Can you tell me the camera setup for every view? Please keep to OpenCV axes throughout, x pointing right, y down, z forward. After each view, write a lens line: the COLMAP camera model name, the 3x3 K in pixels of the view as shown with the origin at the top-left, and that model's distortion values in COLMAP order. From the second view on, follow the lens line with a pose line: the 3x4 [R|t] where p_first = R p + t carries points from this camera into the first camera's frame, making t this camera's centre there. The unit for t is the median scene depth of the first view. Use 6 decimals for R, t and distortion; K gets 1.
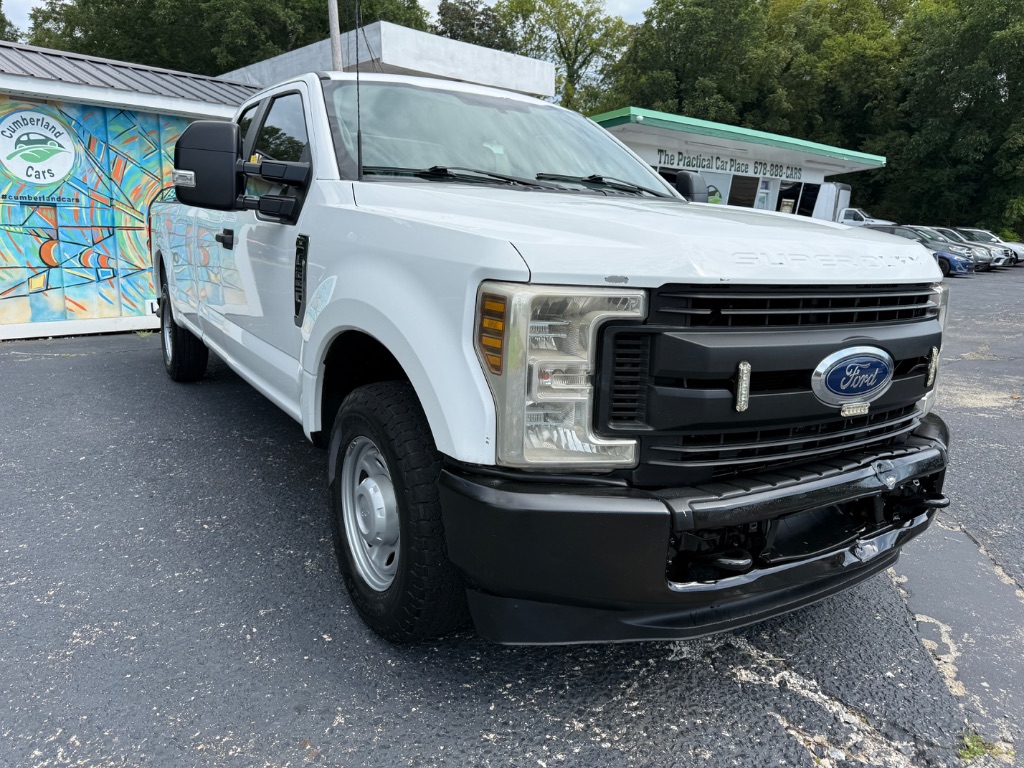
lens RADIAL K [[731.5, 0, 513.2], [0, 731.5, 380.5], [0, 0, 1]] dist [0.014013, -0.019361]
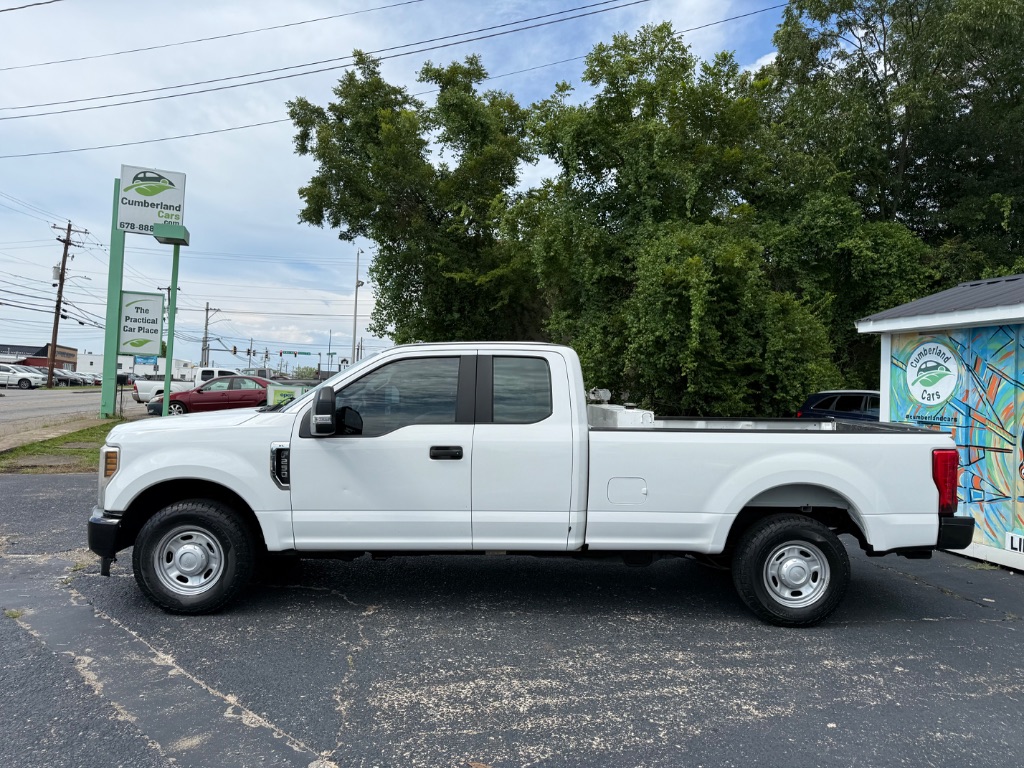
lens RADIAL K [[731.5, 0, 508.4], [0, 731.5, 386.9], [0, 0, 1]] dist [0.014013, -0.019361]
pose [[-0.513579, -0.046670, -0.856772, 0.616934], [-0.215769, 0.973458, 0.076313, -0.242131], [0.830470, 0.224057, -0.510017, 1.027415]]
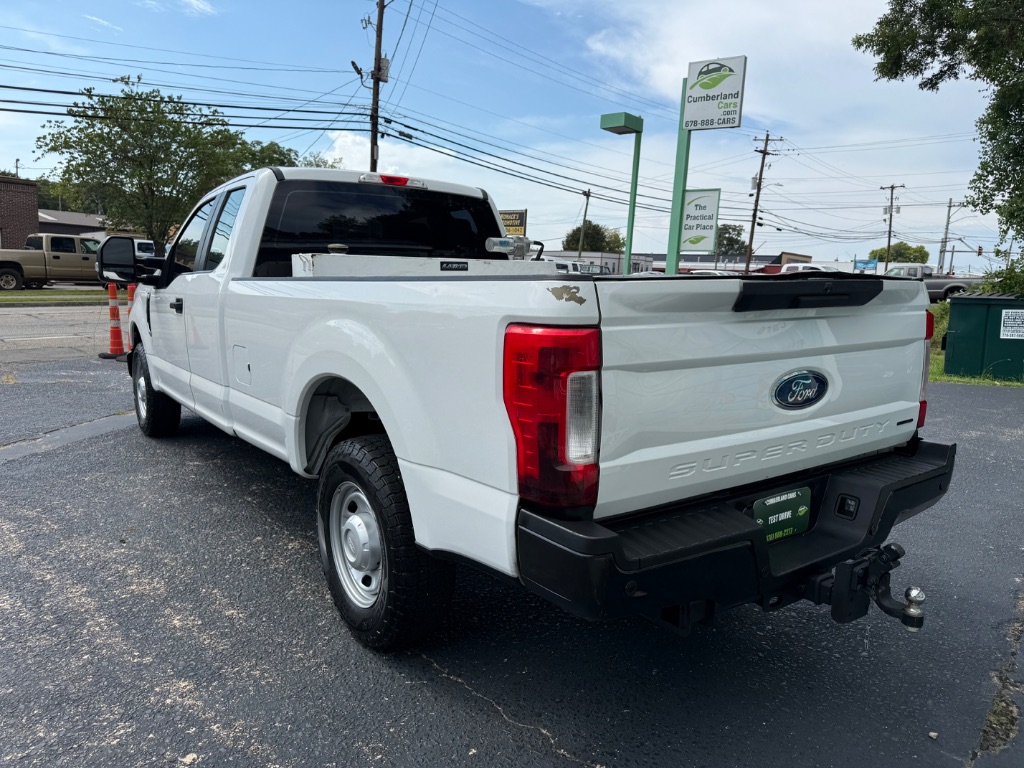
lens RADIAL K [[731.5, 0, 508.2], [0, 731.5, 385.4], [0, 0, 1]] dist [0.014013, -0.019361]
pose [[-0.997507, -0.041566, -0.057023, -0.211065], [-0.058483, 0.939158, 0.338470, -0.283421], [0.039485, 0.340961, -0.939248, 1.273745]]
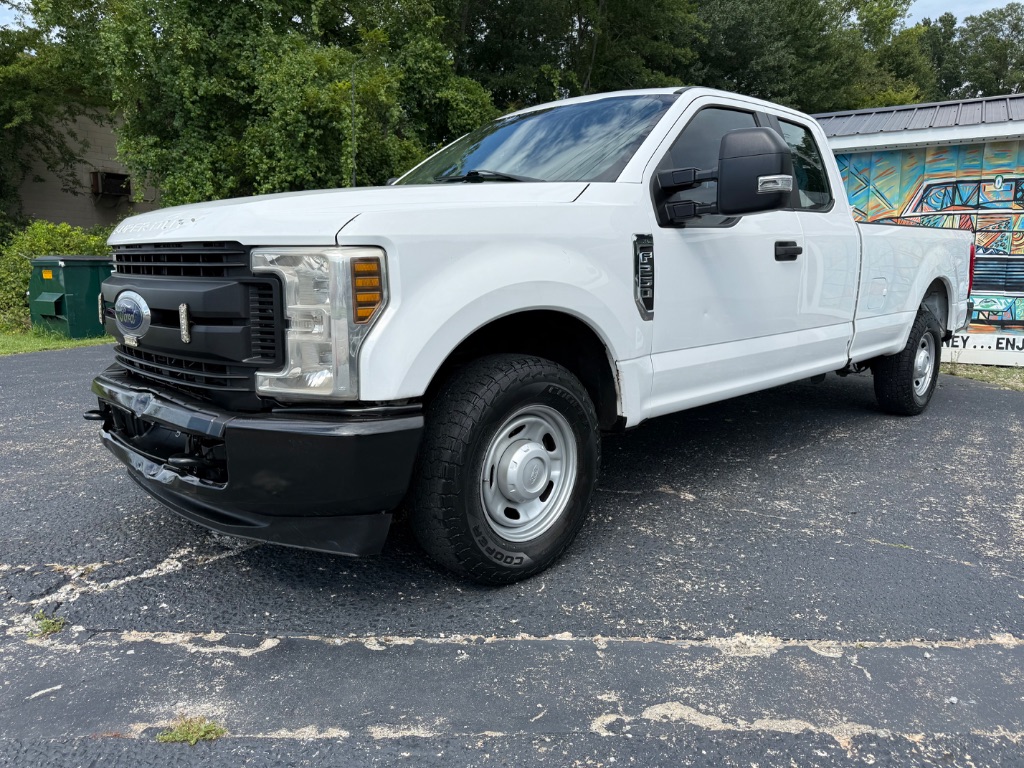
lens RADIAL K [[731.5, 0, 519.4], [0, 731.5, 386.4], [0, 0, 1]] dist [0.014013, -0.019361]
pose [[0.215847, 0.123393, -0.968599, 0.497509], [-0.190783, 0.978193, 0.082100, -0.031484], [0.957607, 0.167071, 0.234682, 0.364202]]
